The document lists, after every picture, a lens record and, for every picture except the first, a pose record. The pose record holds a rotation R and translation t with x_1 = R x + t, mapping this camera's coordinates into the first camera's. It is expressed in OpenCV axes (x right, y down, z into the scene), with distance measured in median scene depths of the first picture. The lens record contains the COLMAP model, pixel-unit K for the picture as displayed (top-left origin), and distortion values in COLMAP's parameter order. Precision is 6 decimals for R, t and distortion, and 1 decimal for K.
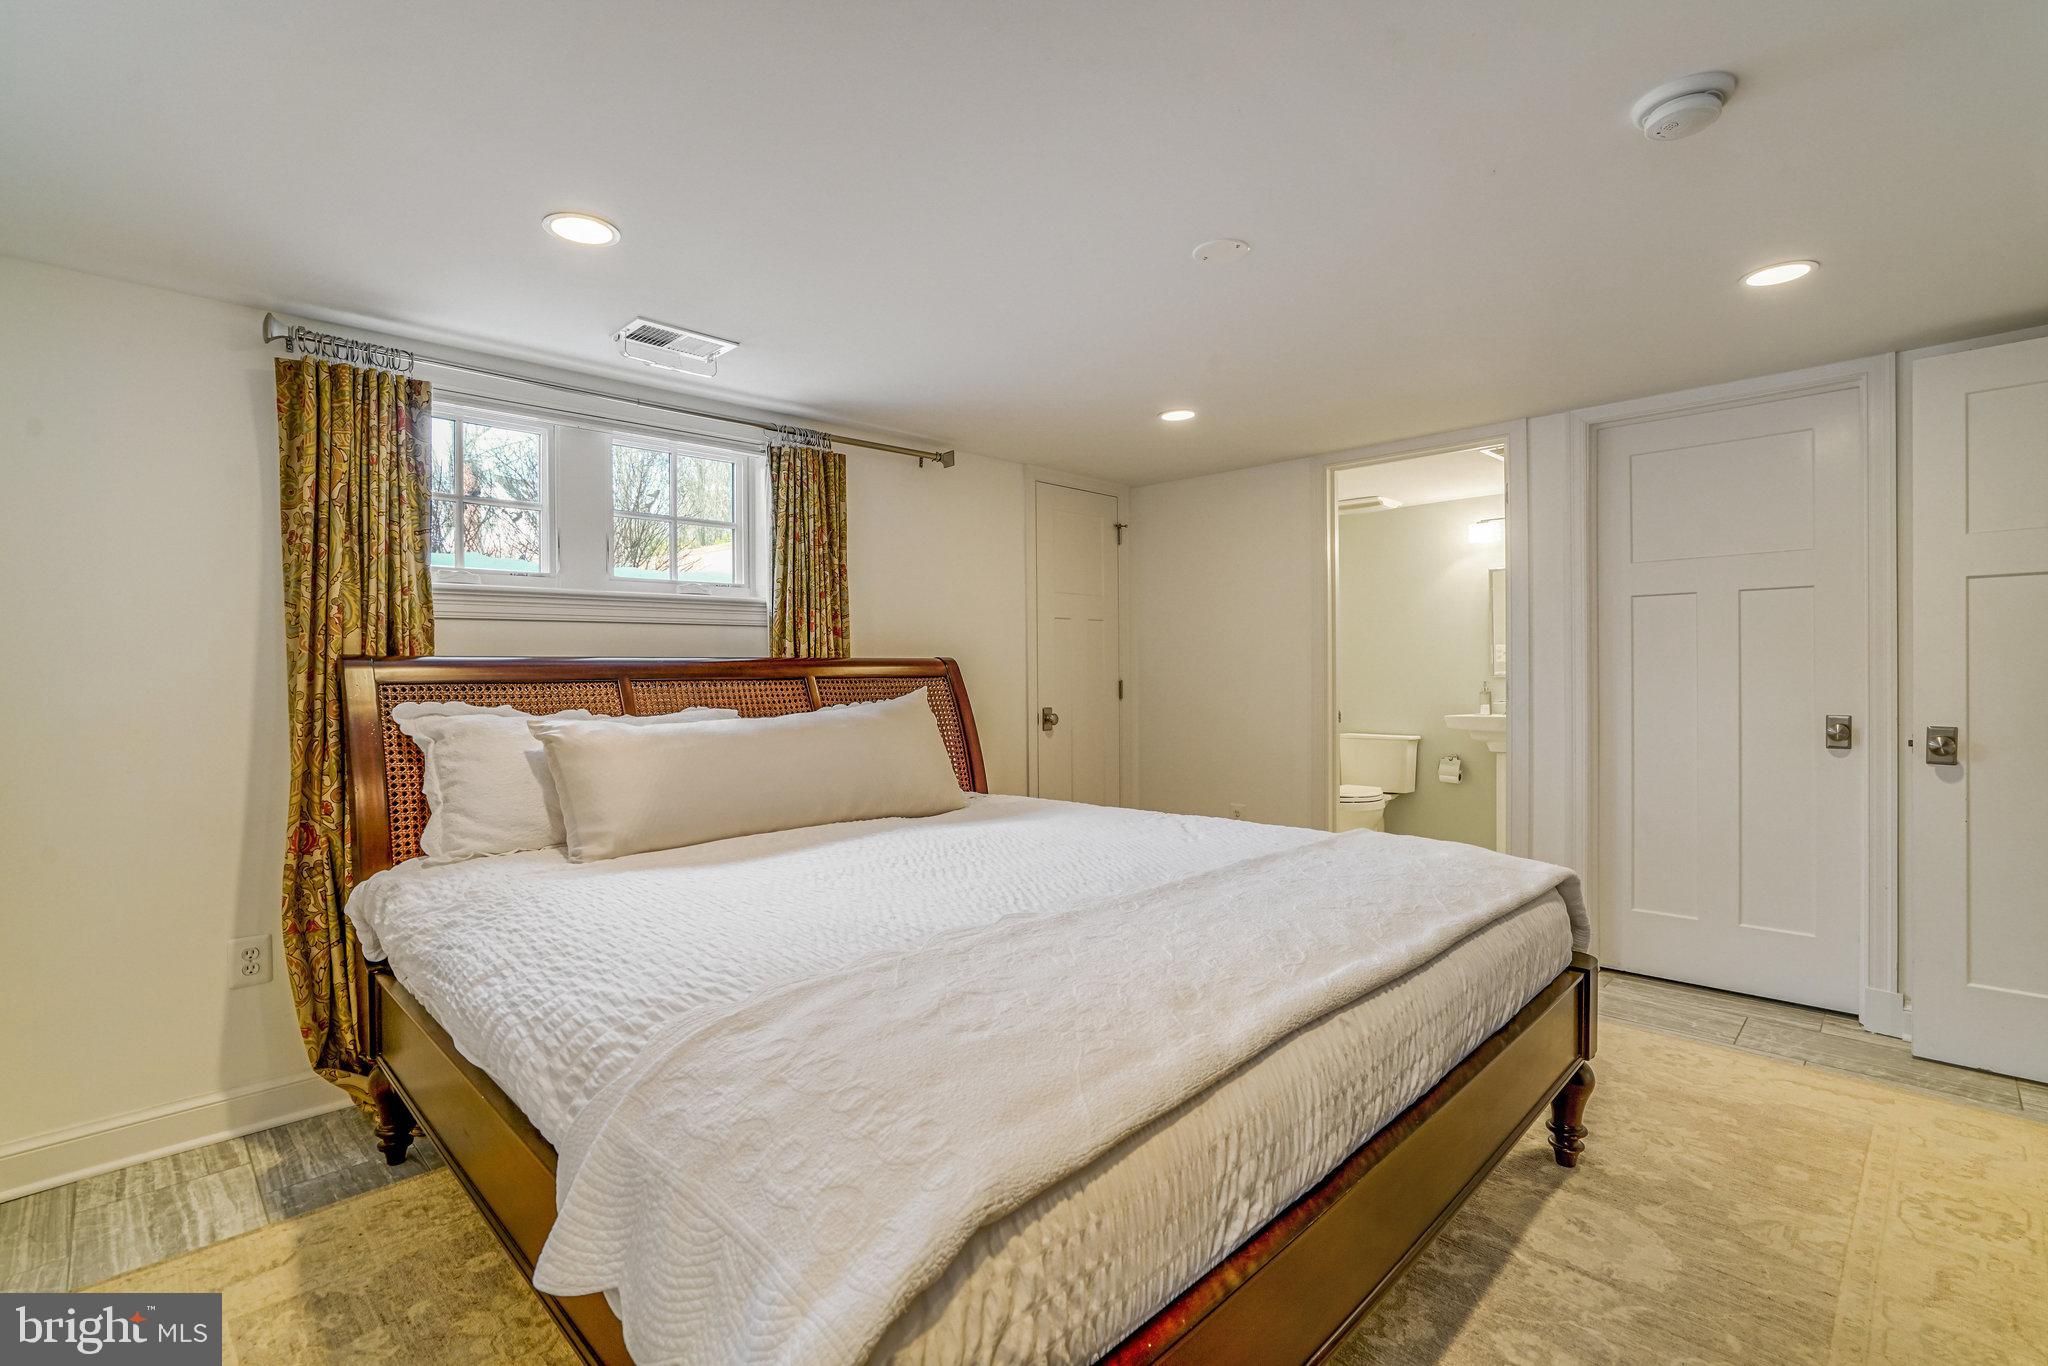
lens RADIAL K [[949.1, 0, 1028.7], [0, 949.1, 674.7], [0, 0, 1]] dist [-0.028150, 0.017554]
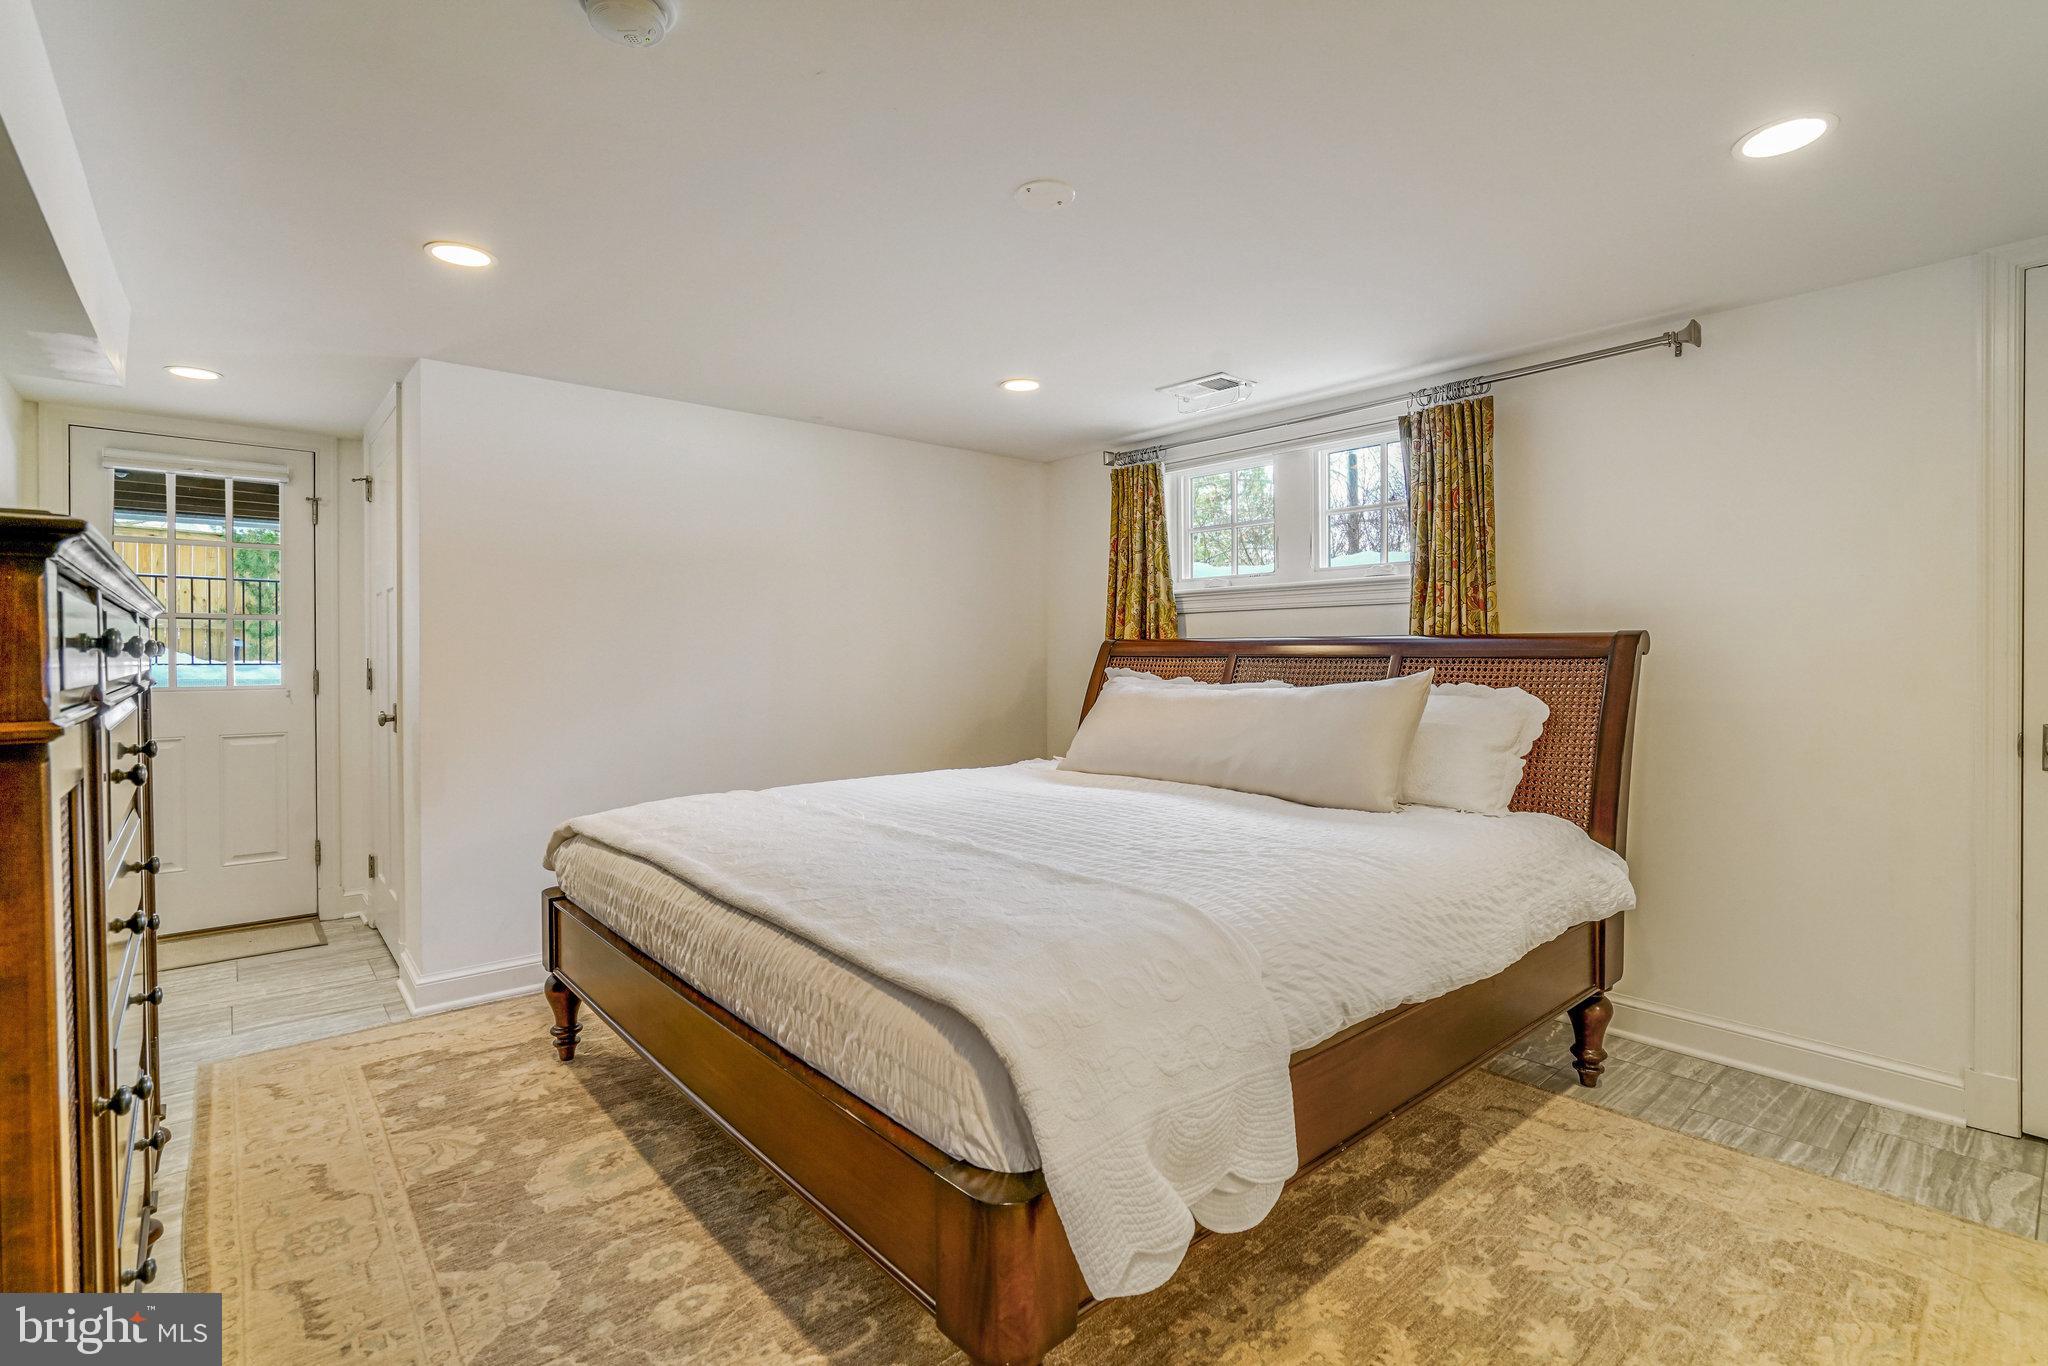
lens RADIAL K [[976.5, 0, 1031.4], [0, 976.5, 649.8], [0, 0, 1]] dist [-0.039286, 0.023842]
pose [[-0.087090, 0.011213, -0.996137, 0.818209], [0.000768, 0.999937, 0.011189, -0.015530], [0.996200, 0.000209, -0.087093, 0.764455]]
